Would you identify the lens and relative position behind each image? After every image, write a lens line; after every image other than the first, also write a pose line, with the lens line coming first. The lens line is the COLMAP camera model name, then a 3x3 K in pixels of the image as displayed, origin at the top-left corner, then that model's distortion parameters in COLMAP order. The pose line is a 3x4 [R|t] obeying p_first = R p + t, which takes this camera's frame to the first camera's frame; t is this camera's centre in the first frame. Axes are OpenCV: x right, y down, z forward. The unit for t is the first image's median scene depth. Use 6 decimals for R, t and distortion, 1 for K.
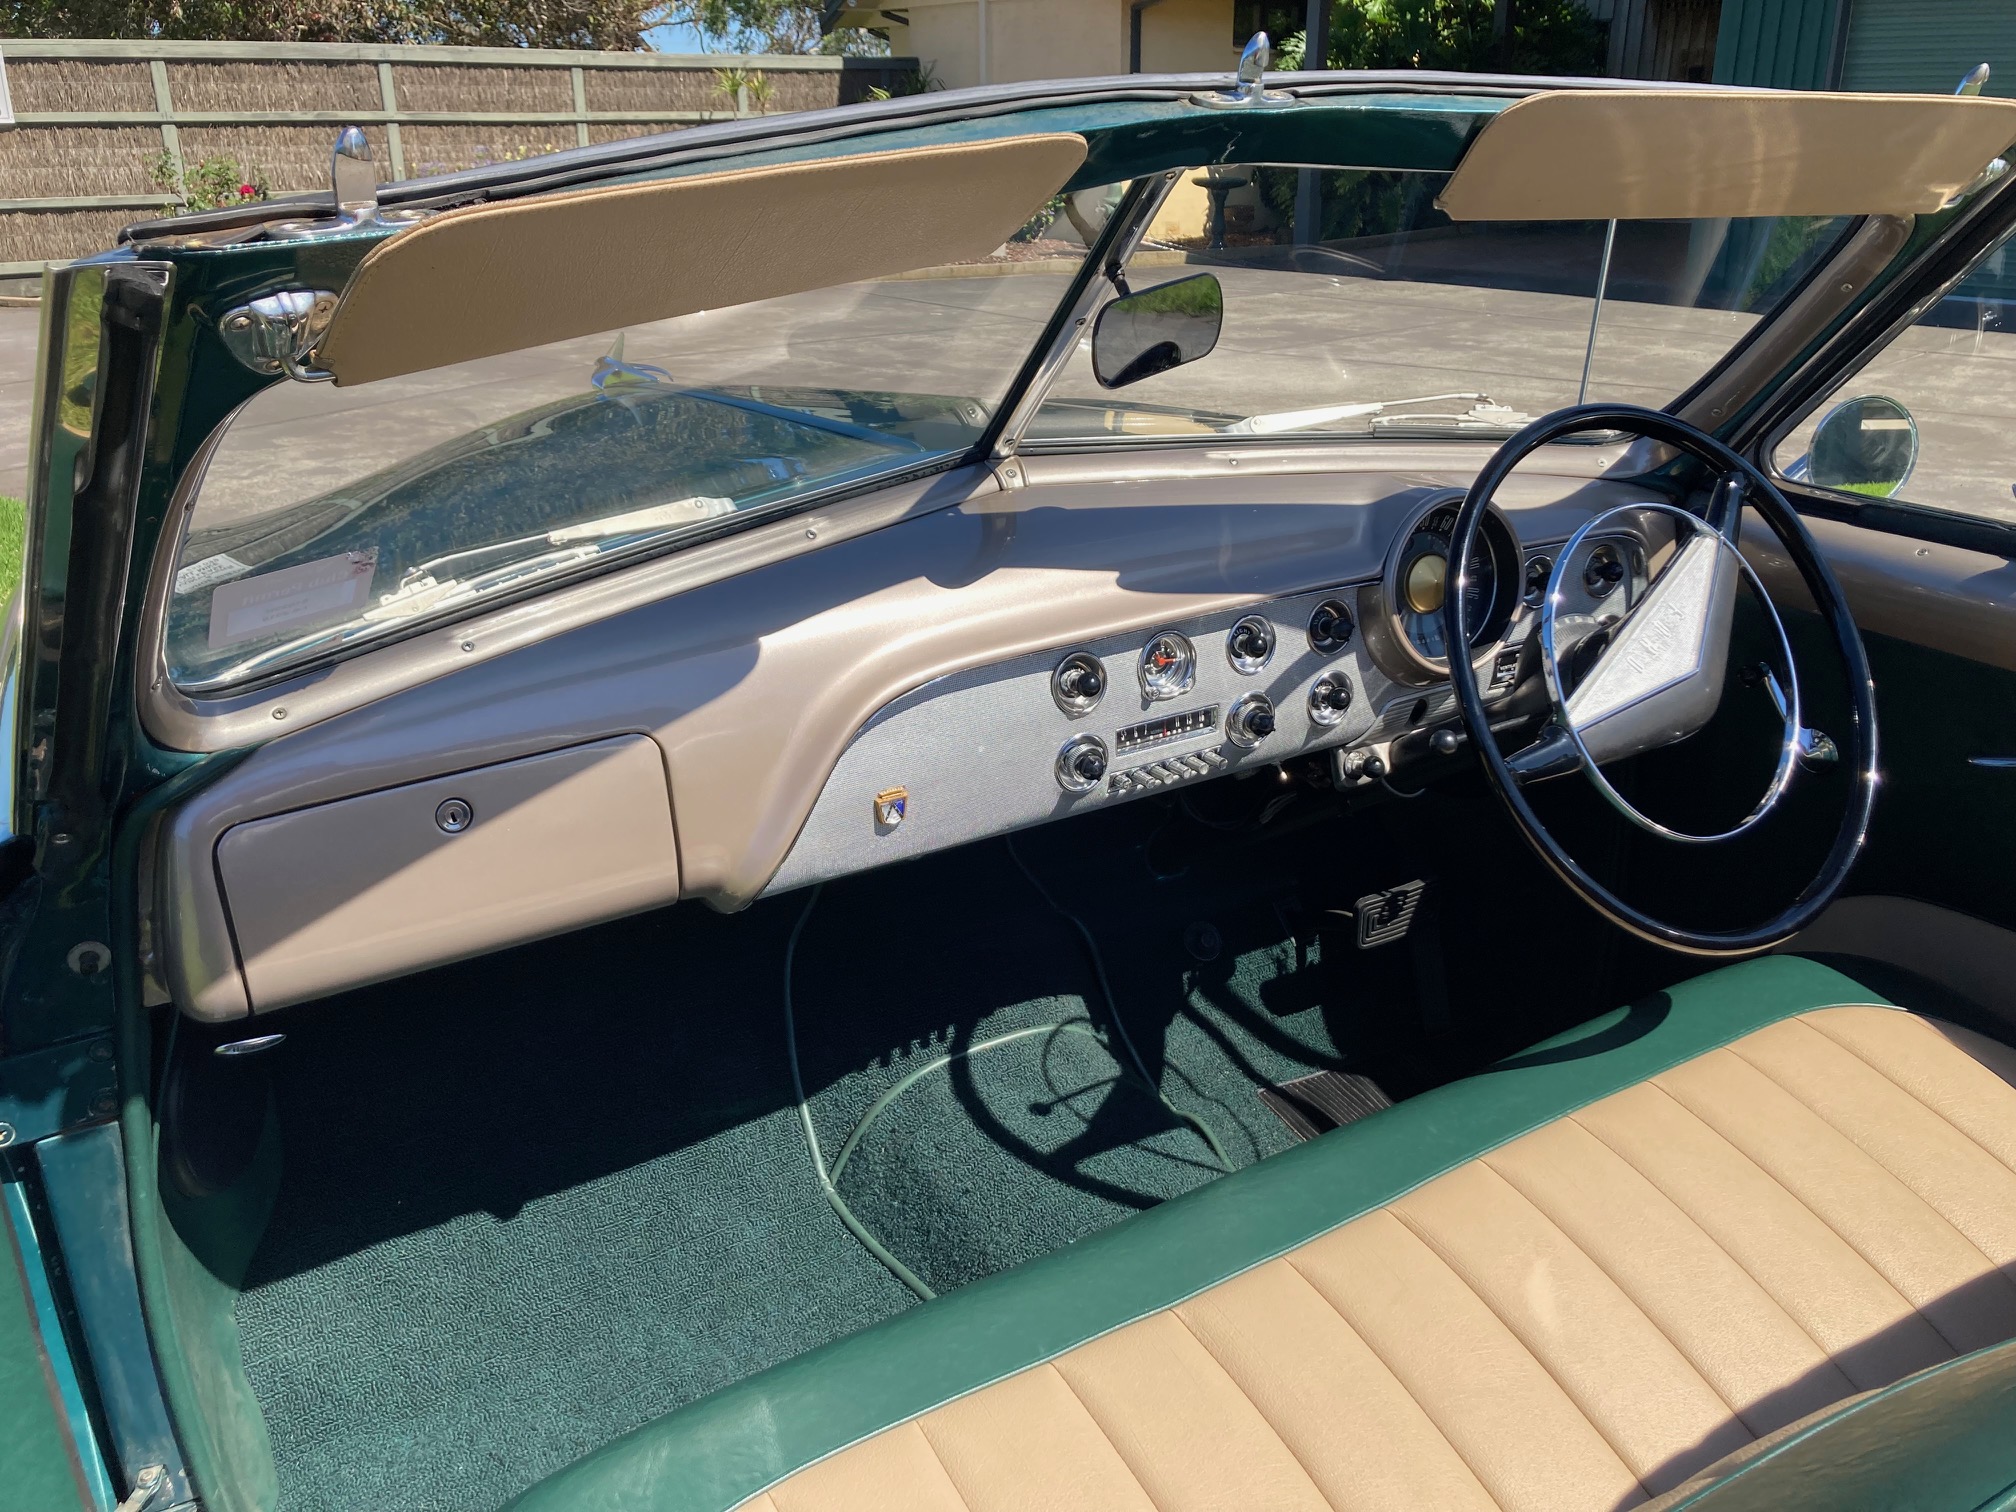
lens RADIAL K [[1688.8, 0, 972.5], [0, 1688.8, 759.2], [0, 0, 1]] dist [0.027380, -0.003123]
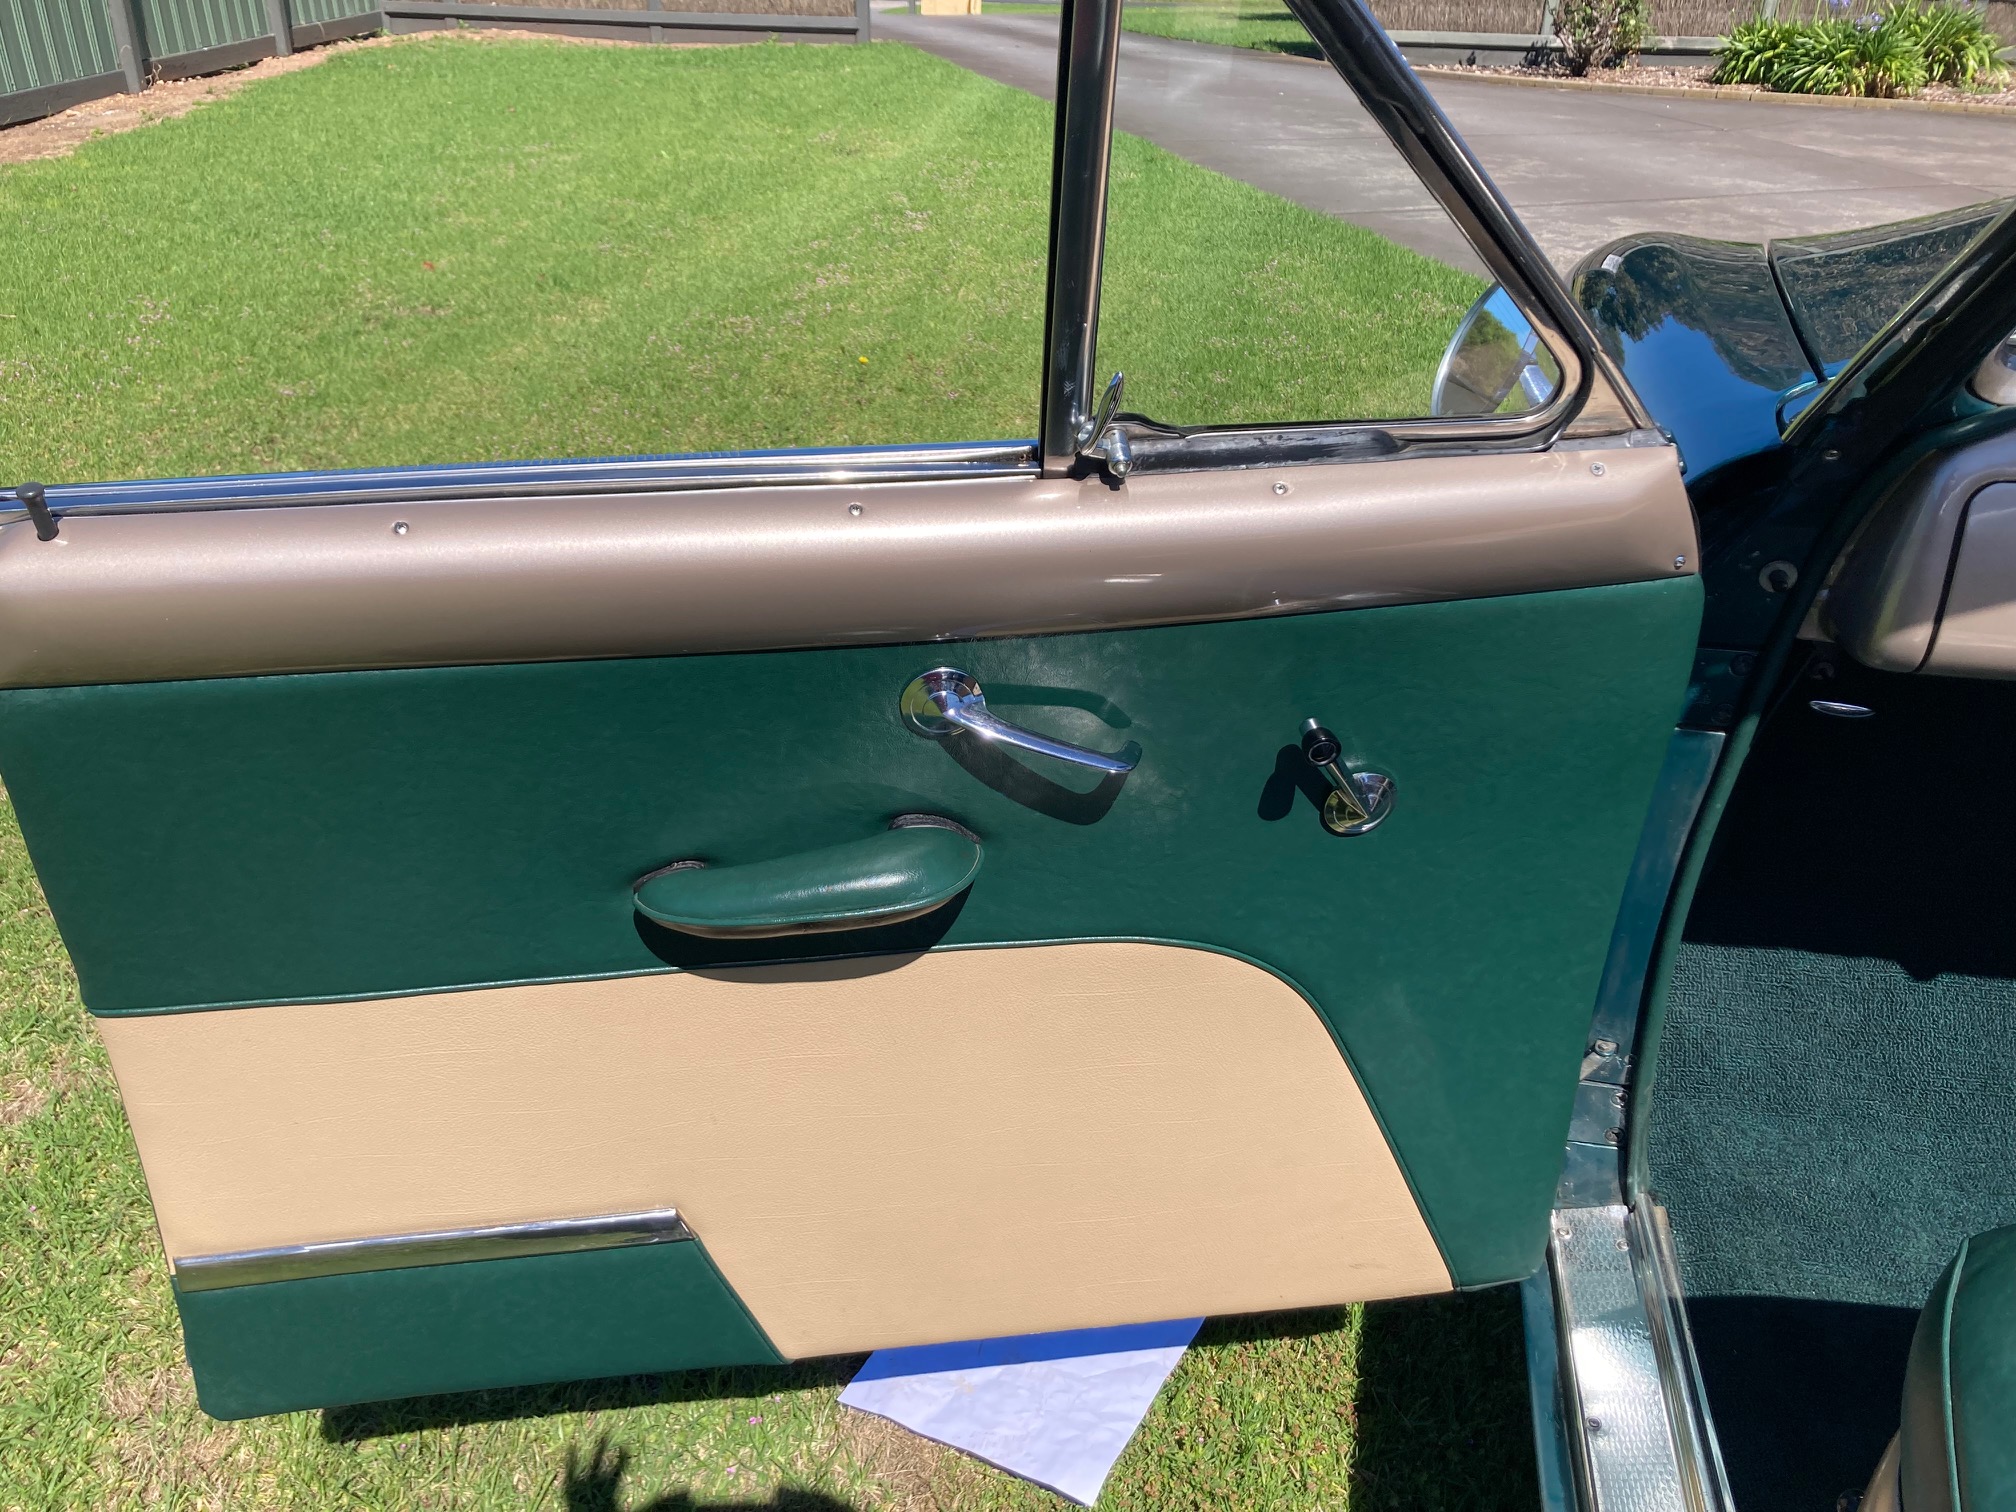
lens RADIAL K [[1641.9, 0, 856.7], [0, 1641.9, 746.8], [0, 0, 1]] dist [0.019000, 0.002895]
pose [[0.757338, 0.313328, -0.572944, -0.242164], [-0.257039, 0.949578, 0.179536, 0.134321], [0.600309, 0.011300, 0.799689, -0.138279]]
